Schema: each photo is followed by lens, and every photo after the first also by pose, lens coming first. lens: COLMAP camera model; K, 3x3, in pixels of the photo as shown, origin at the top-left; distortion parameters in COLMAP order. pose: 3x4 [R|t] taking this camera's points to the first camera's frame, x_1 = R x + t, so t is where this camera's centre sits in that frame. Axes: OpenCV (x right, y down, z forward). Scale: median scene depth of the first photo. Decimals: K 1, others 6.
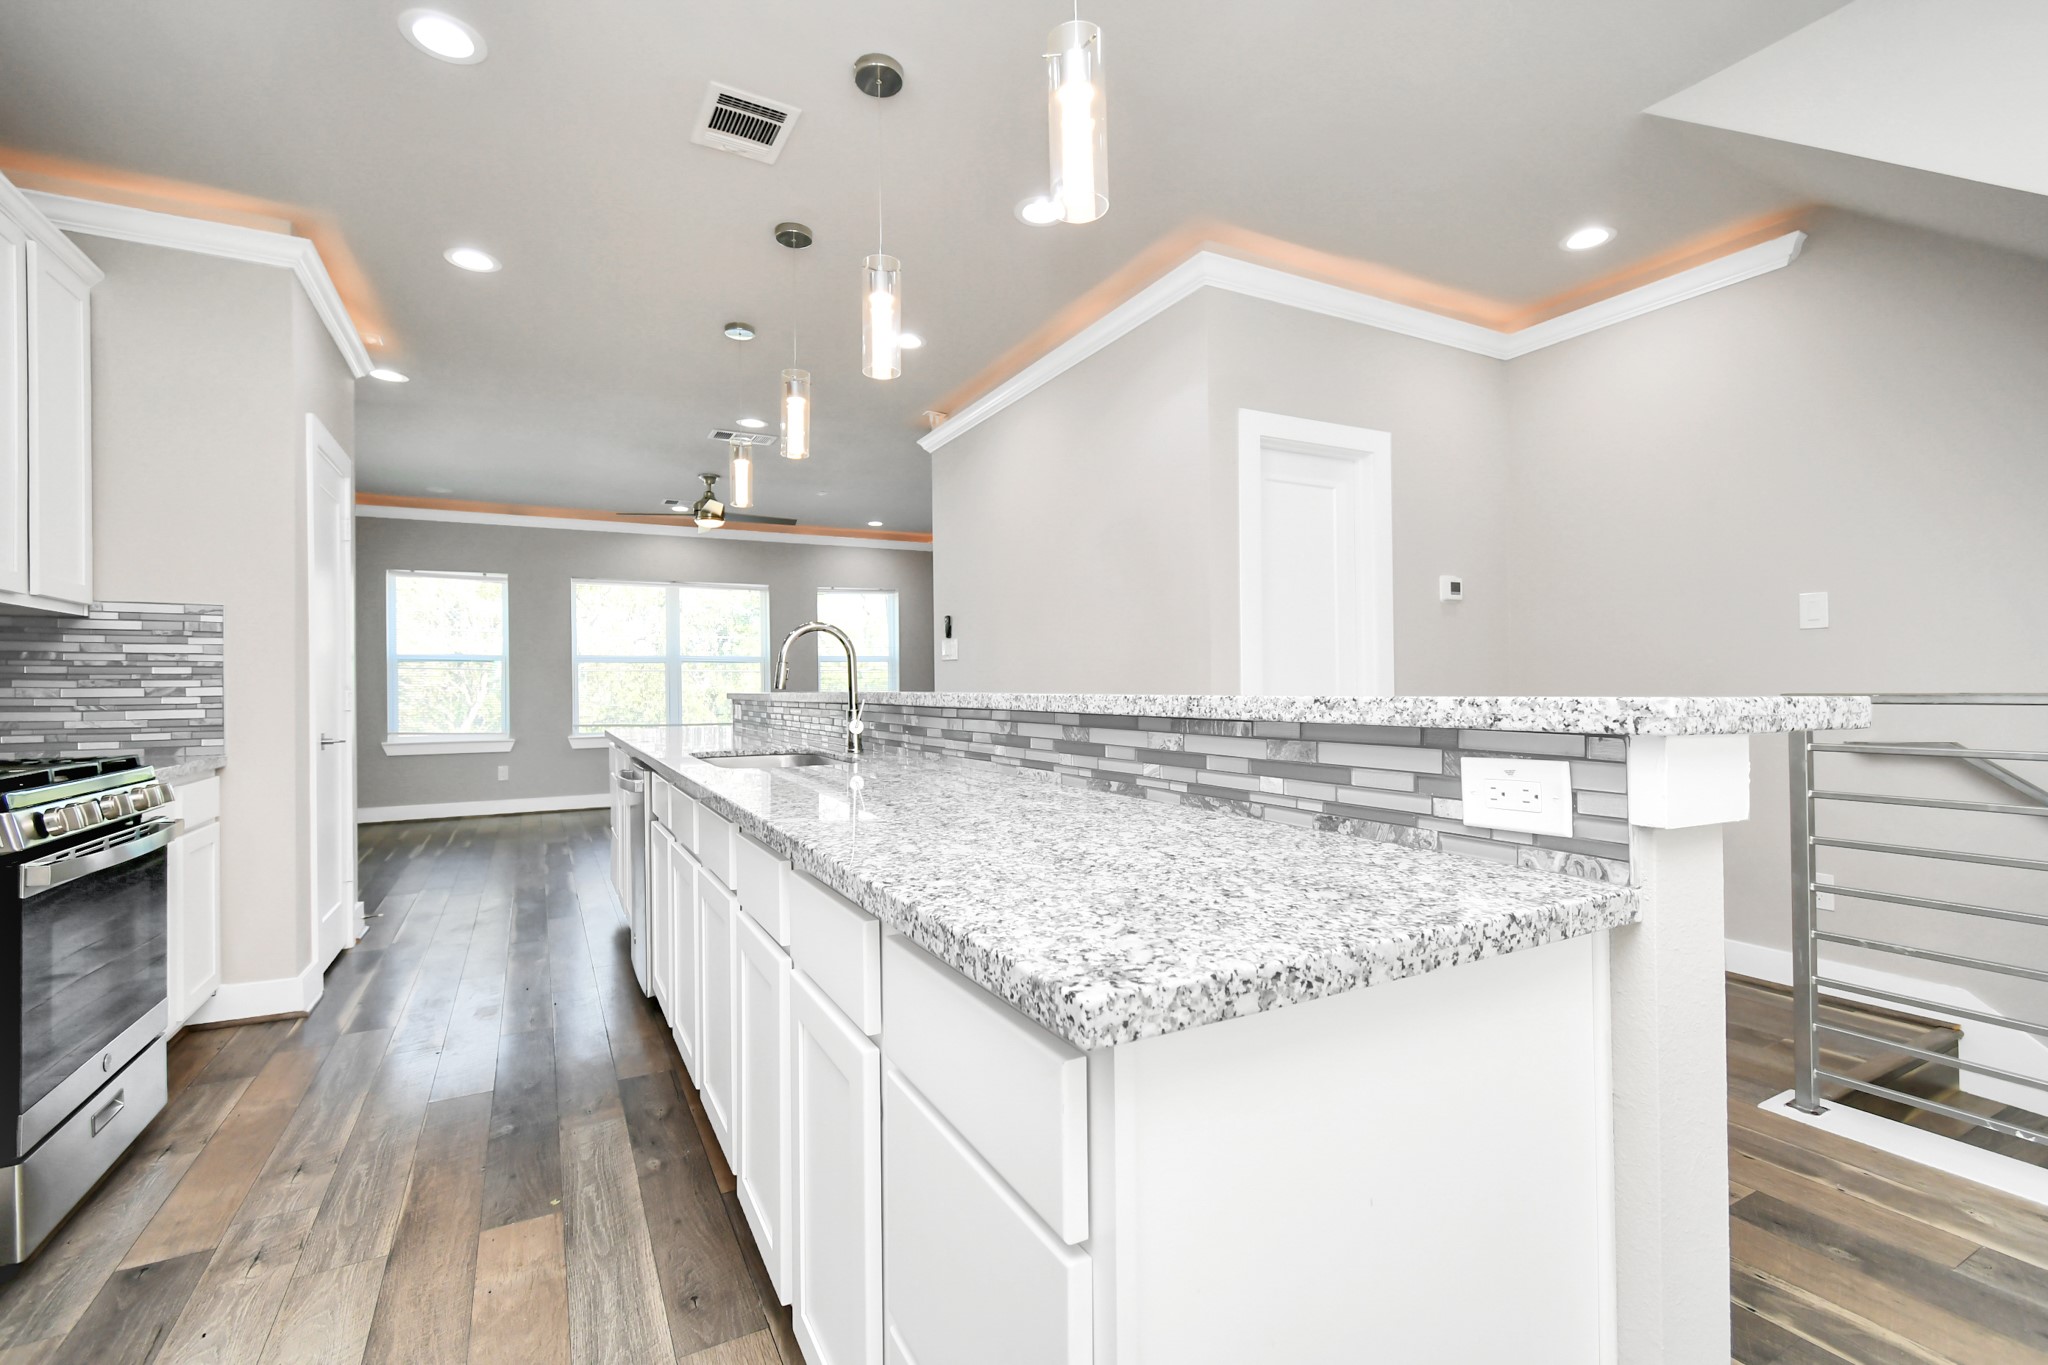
lens RADIAL K [[930.2, 0, 1024.0], [0, 930.2, 682.5], [0, 0, 1]] dist [-0.002203, -0.000098]
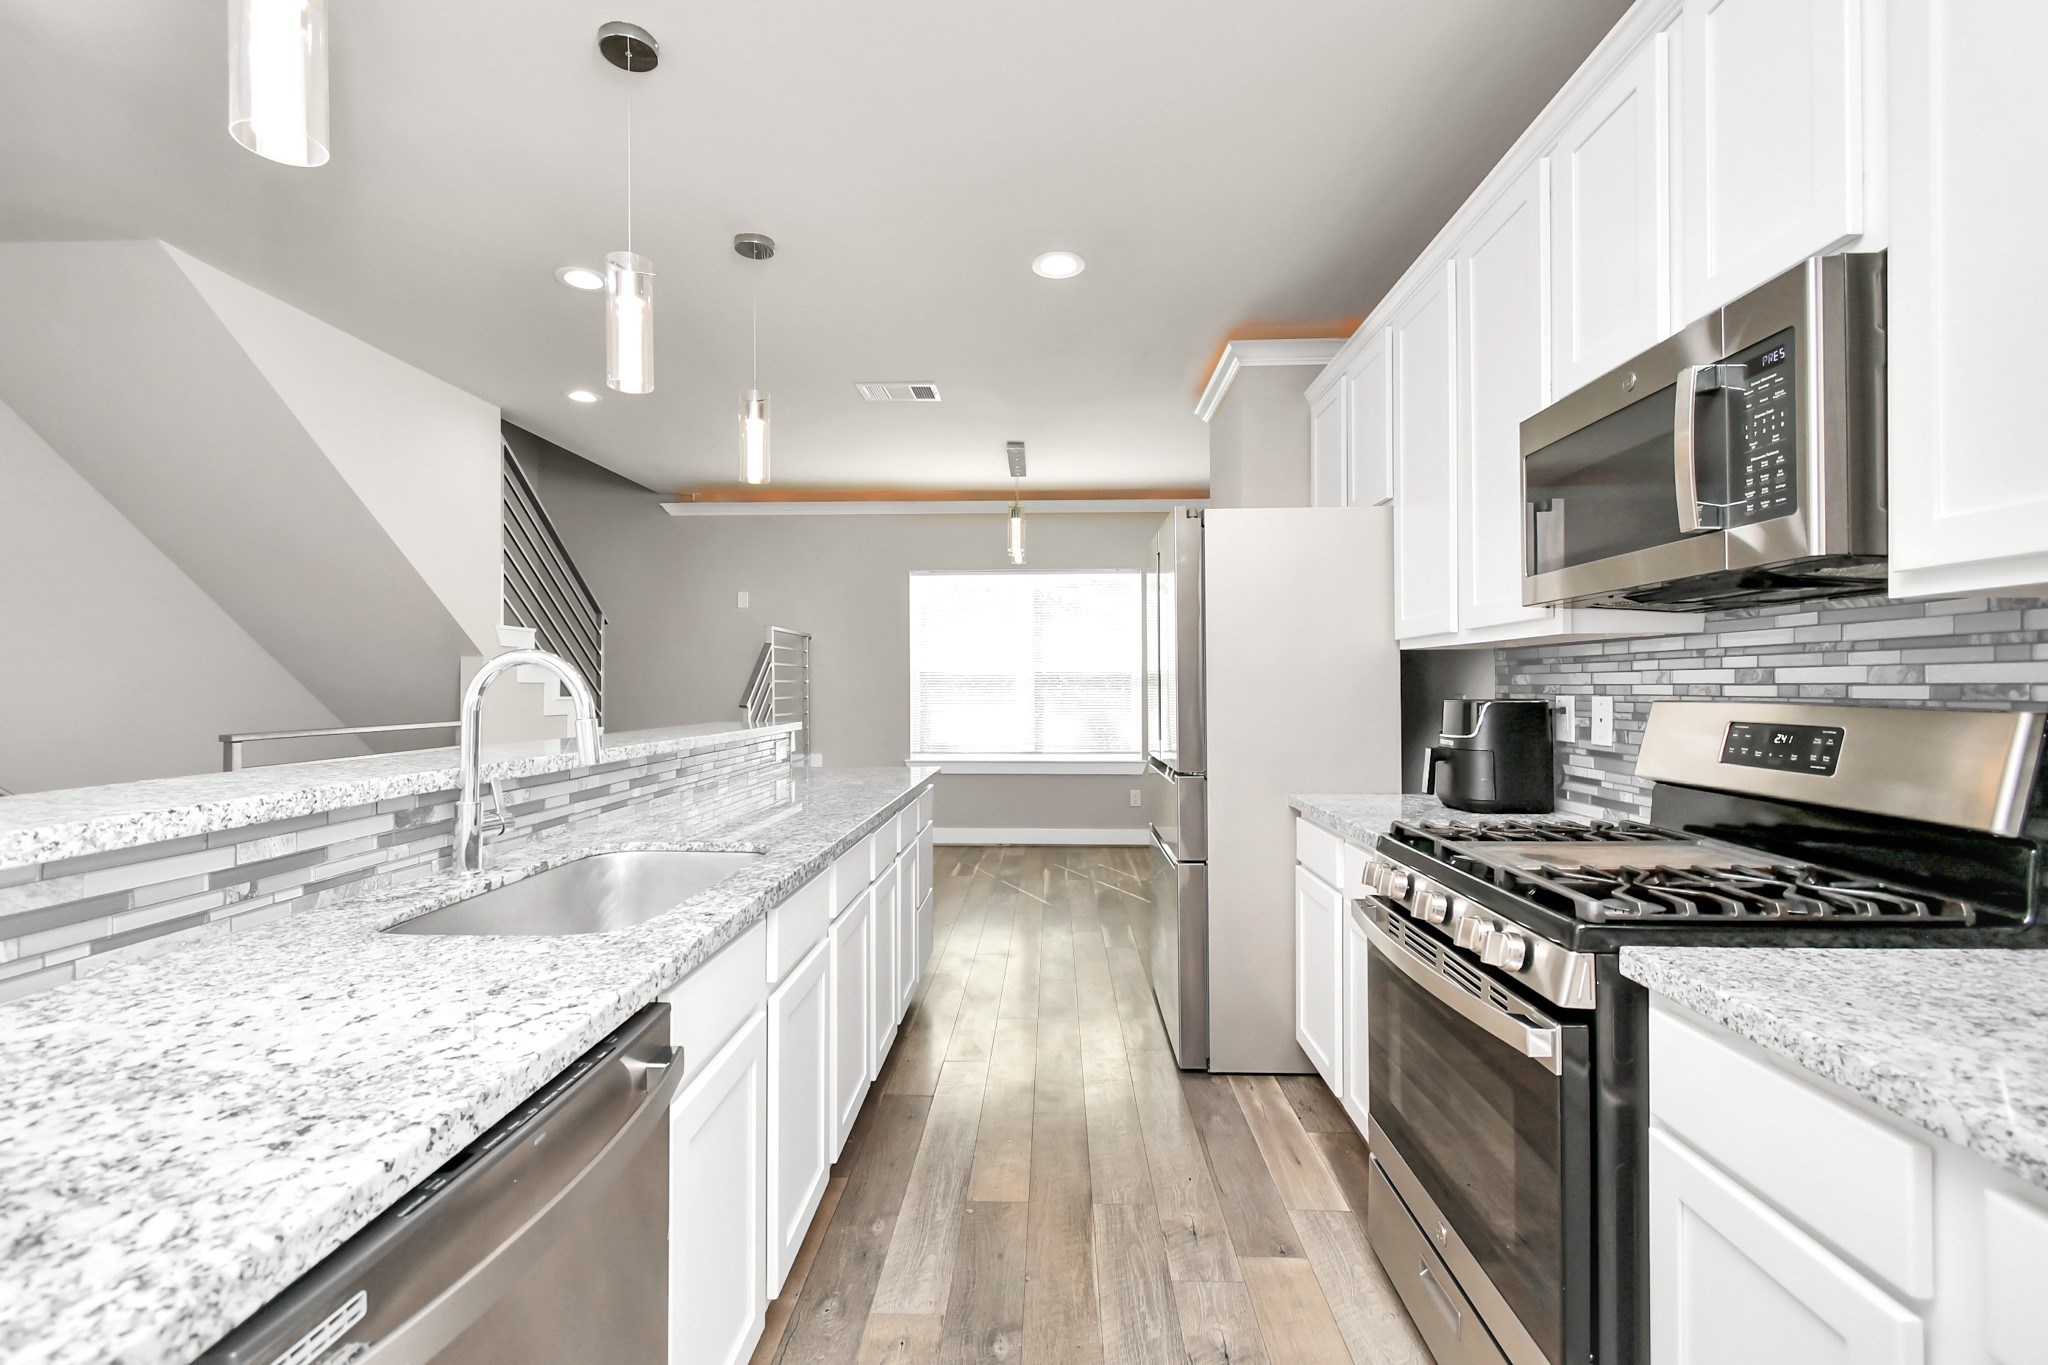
lens RADIAL K [[930.2, 0, 1024.0], [0, 930.2, 682.5], [0, 0, 1]] dist [-0.002203, -0.000098]
pose [[-0.866733, 0.044169, 0.496814, -1.102355], [0.046779, 0.998879, -0.007196, -0.056596], [-0.496575, 0.017003, -0.867827, 1.854857]]
